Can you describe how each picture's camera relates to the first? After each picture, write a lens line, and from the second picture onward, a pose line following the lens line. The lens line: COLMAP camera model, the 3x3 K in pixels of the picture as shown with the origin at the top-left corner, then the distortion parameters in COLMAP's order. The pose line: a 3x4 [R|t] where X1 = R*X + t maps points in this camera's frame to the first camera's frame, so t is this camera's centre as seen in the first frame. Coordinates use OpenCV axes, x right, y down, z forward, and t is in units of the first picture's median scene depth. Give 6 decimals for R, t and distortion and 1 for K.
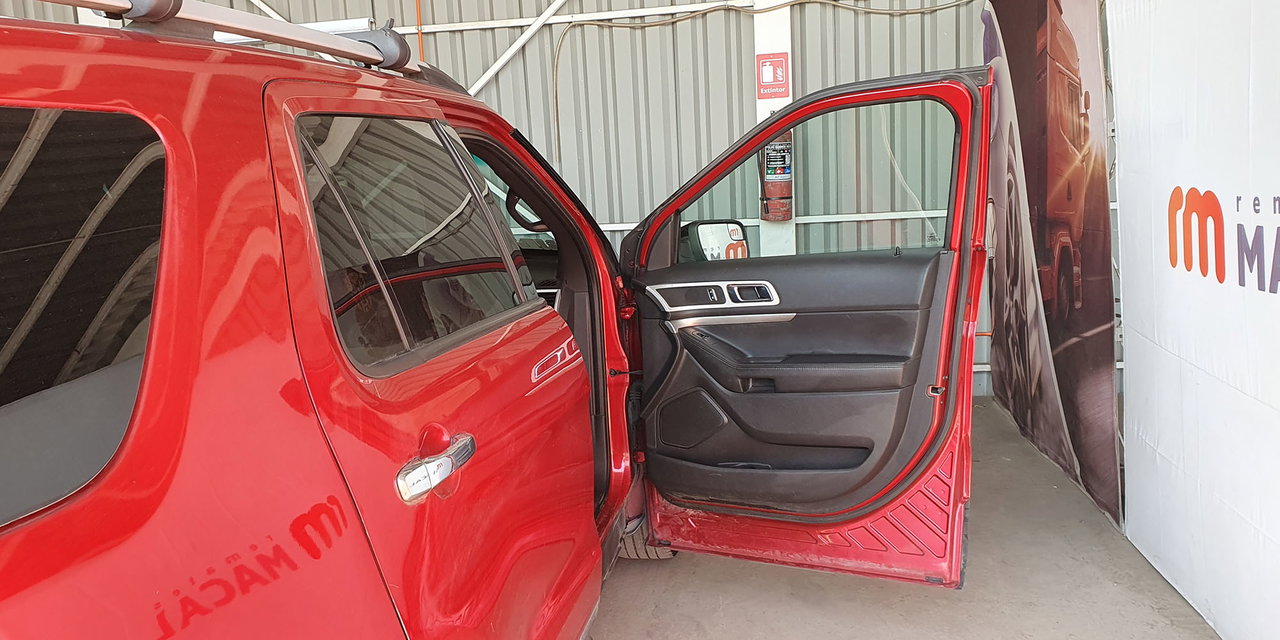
lens RADIAL K [[1040.9, 0, 617.6], [0, 1040.9, 327.8], [0, 0, 1]] dist [0.143559, -0.432616]
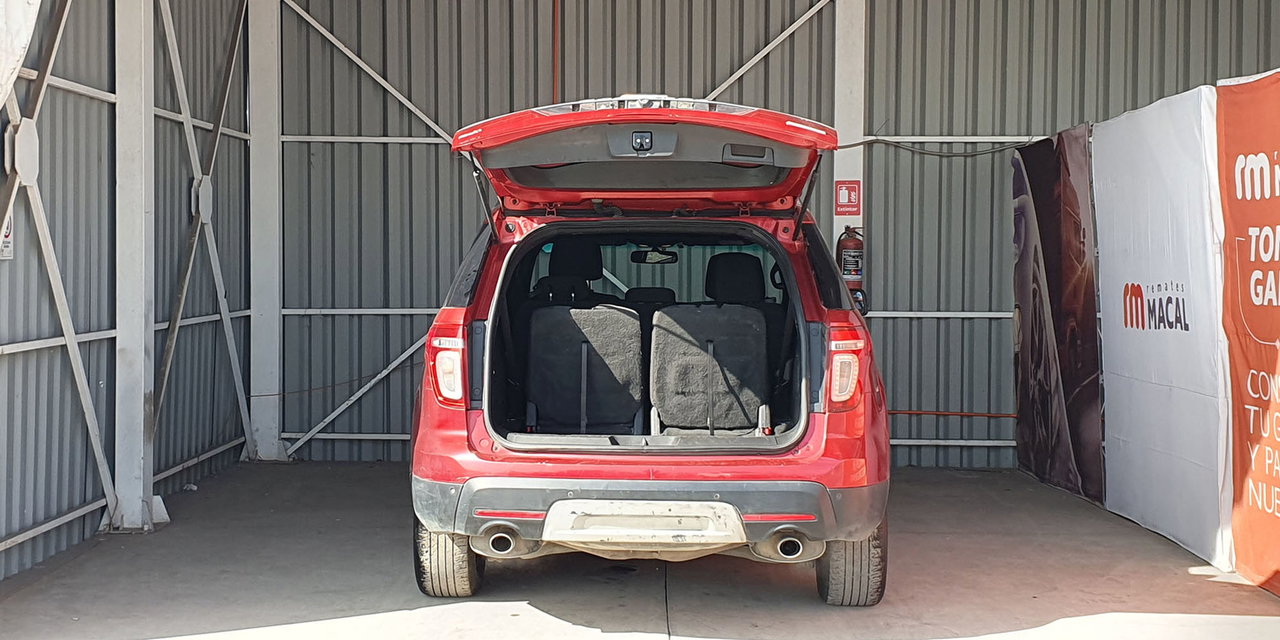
lens RADIAL K [[1832.1, 0, 555.0], [0, 1832.1, 312.8], [0, 0, 1]] dist [0.296351, -1.200820]
pose [[0.992872, 0.051797, 0.107345, -0.428336], [-0.036407, 0.989388, -0.140665, 0.218228], [-0.113492, 0.135755, 0.984221, -1.109288]]
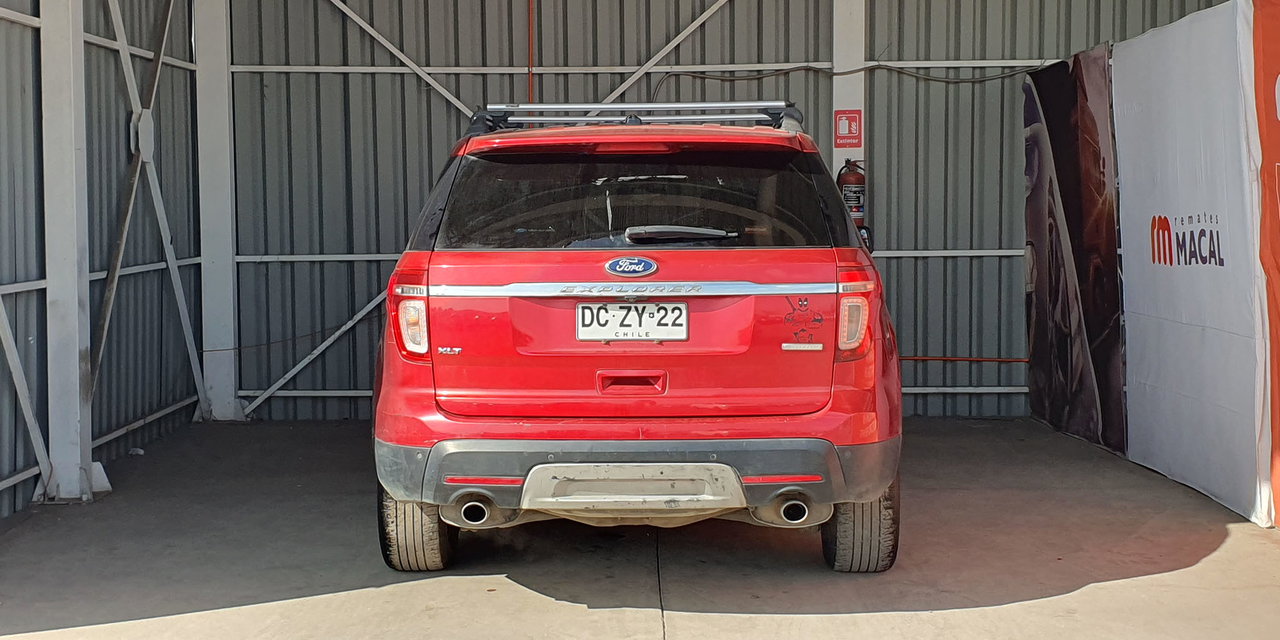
lens RADIAL K [[1910.8, 0, 599.1], [0, 1910.8, 316.9], [0, 0, 1]] dist [0.310892, -1.289348]
pose [[0.989447, 0.035466, 0.140486, -0.416427], [-0.019827, 0.993601, -0.111194, 0.209075], [-0.143531, 0.107235, 0.983819, -1.032401]]
